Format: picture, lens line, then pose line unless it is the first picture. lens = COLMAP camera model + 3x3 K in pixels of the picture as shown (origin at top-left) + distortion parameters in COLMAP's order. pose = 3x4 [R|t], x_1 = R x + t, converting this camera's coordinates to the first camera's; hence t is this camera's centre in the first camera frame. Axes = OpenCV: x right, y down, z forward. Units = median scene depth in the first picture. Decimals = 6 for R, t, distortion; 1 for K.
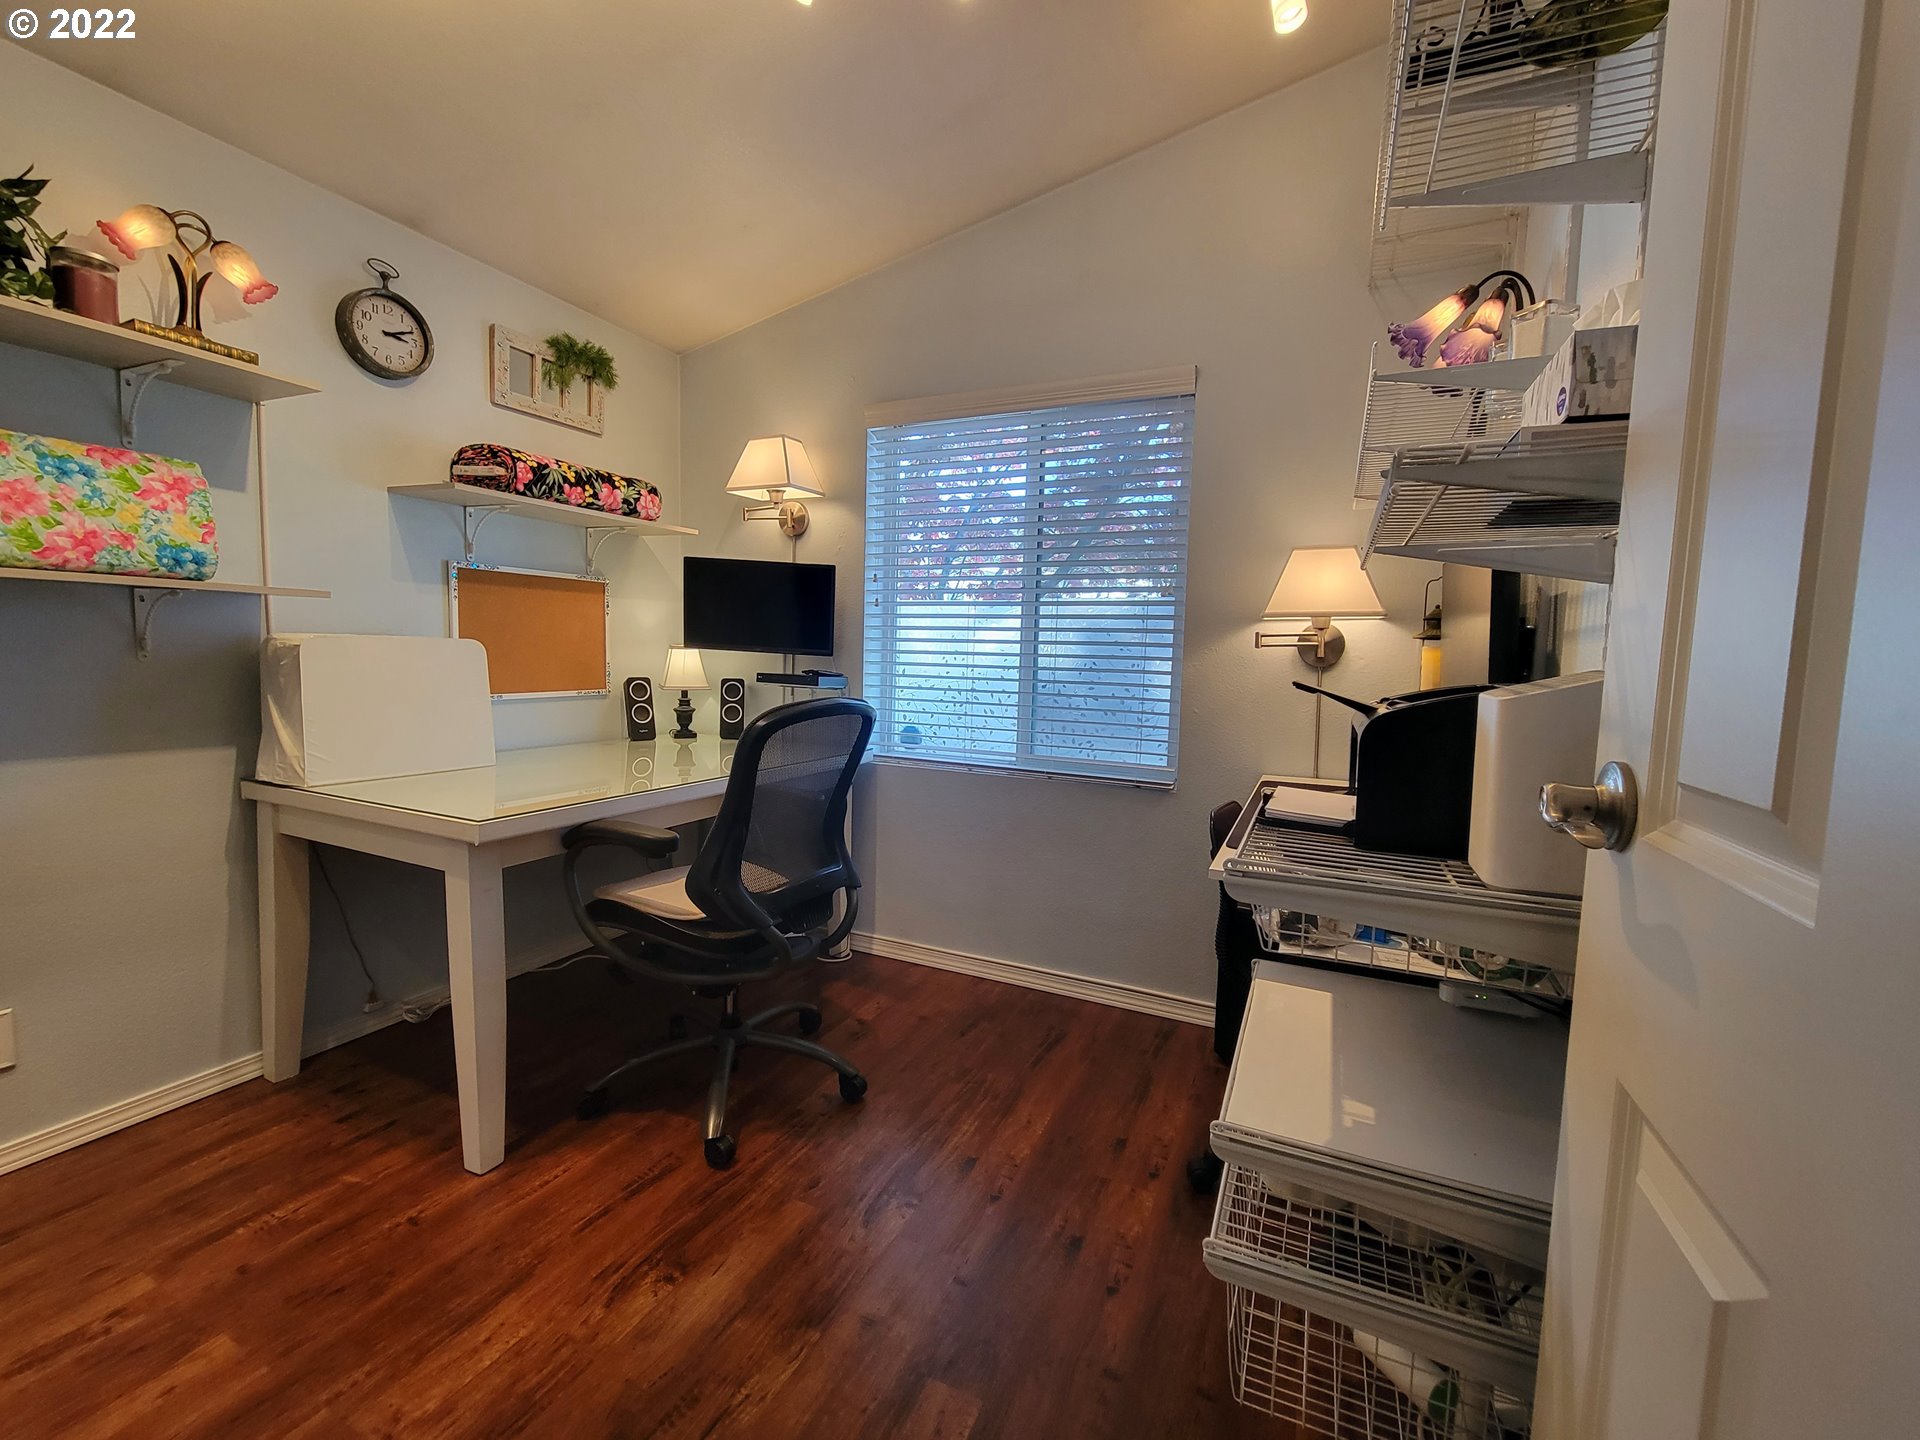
lens RADIAL K [[782.1, 0, 960.0], [0, 782.1, 720.0], [0, 0, 1]] dist [0.001331, -0.003903]
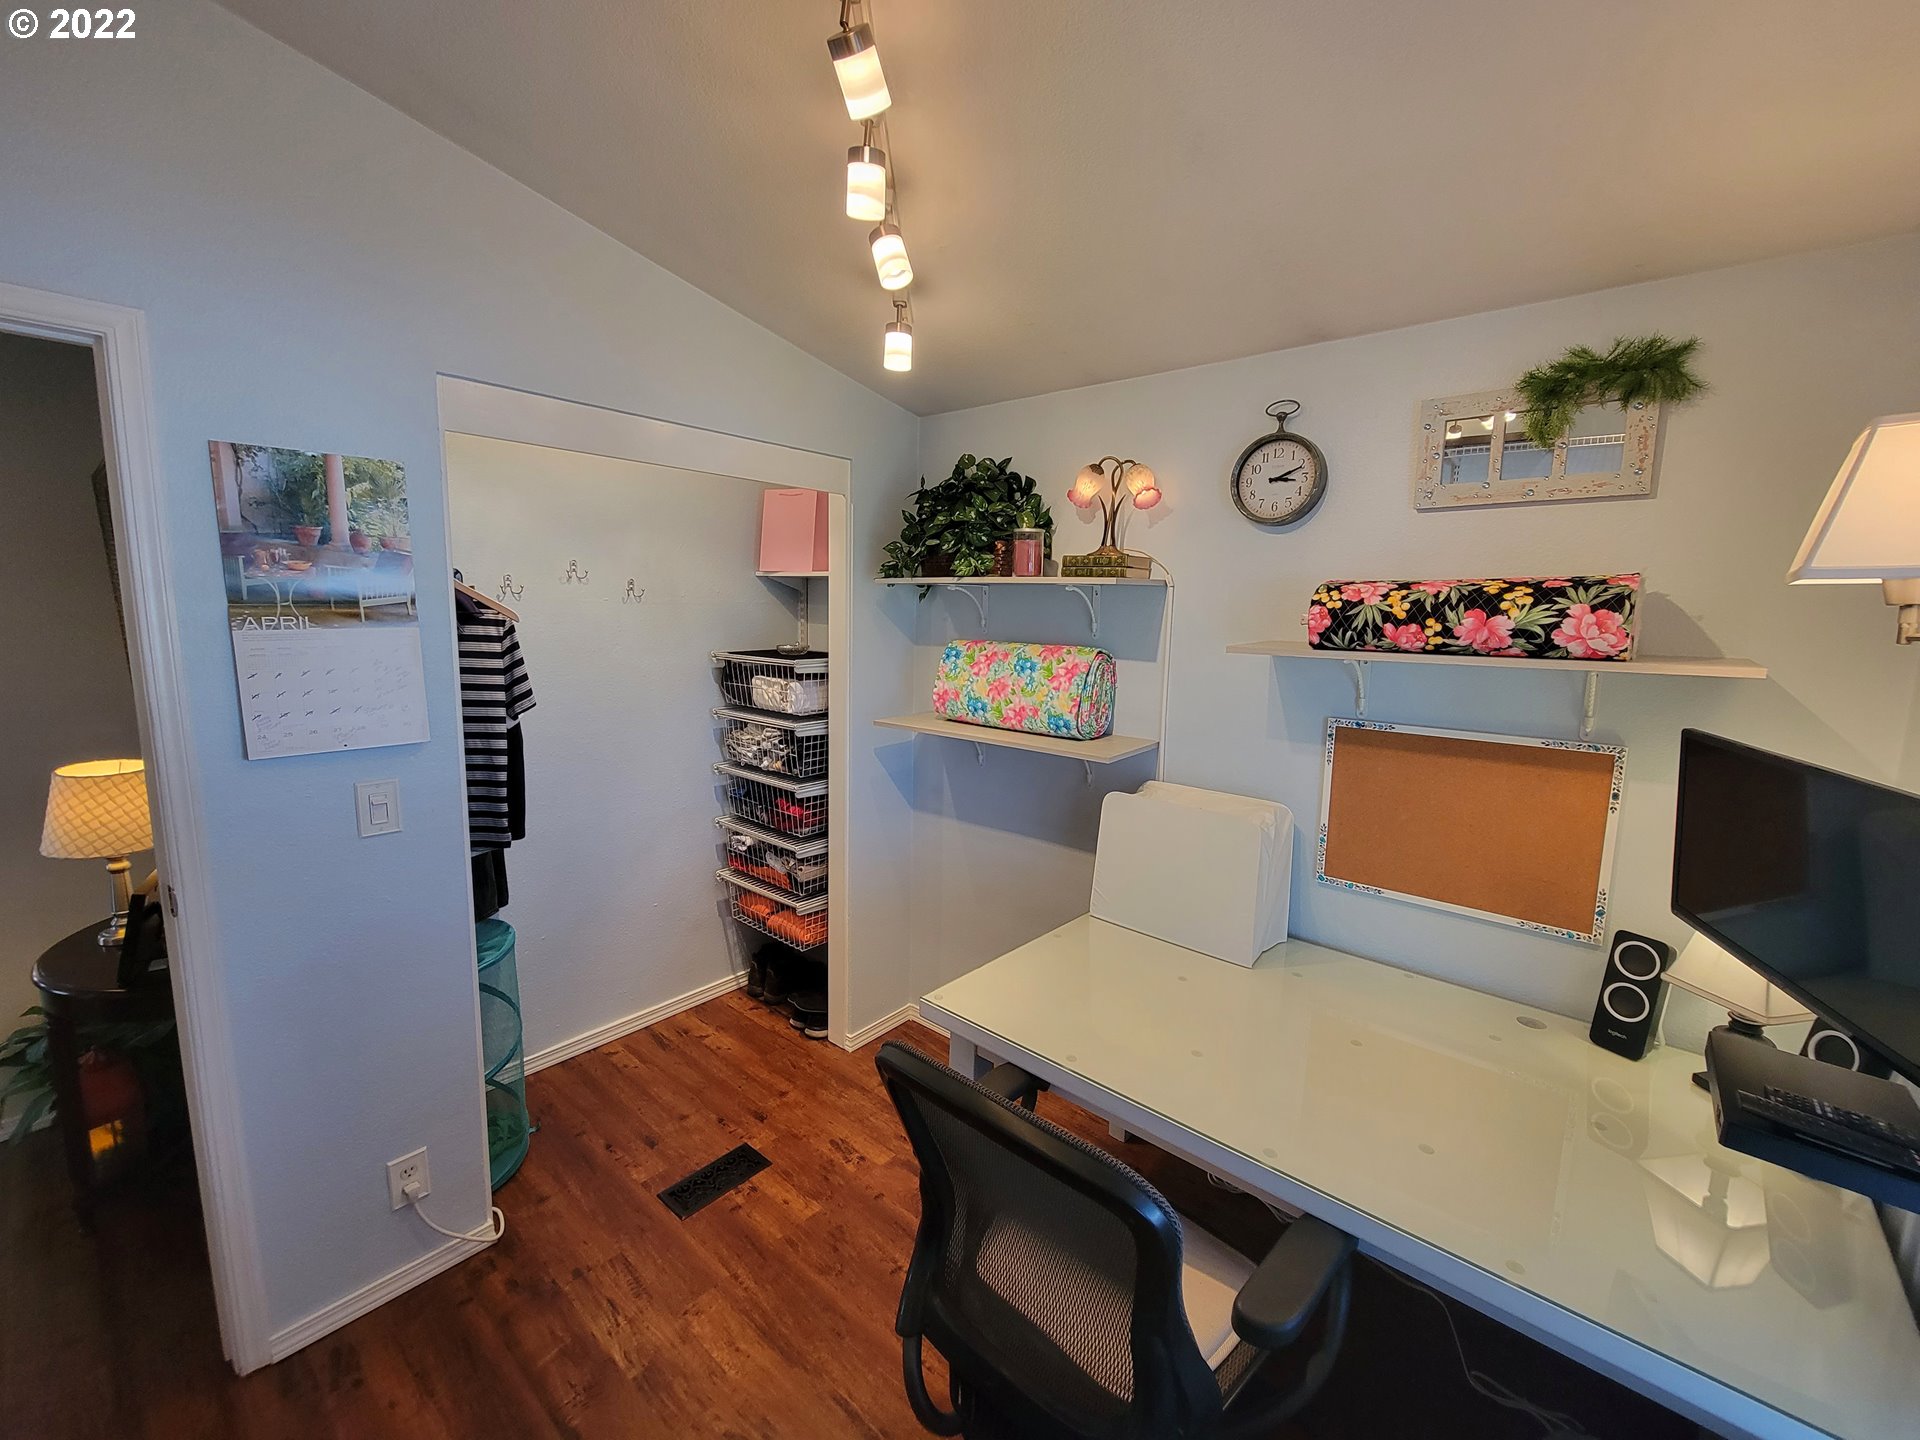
lens RADIAL K [[782.1, 0, 960.0], [0, 782.1, 720.0], [0, 0, 1]] dist [0.001331, -0.003903]
pose [[-0.265282, 0.103102, -0.958643, 0.273773], [-0.116018, 0.983629, 0.137894, -0.292076], [0.957165, 0.147800, -0.248977, 0.893895]]
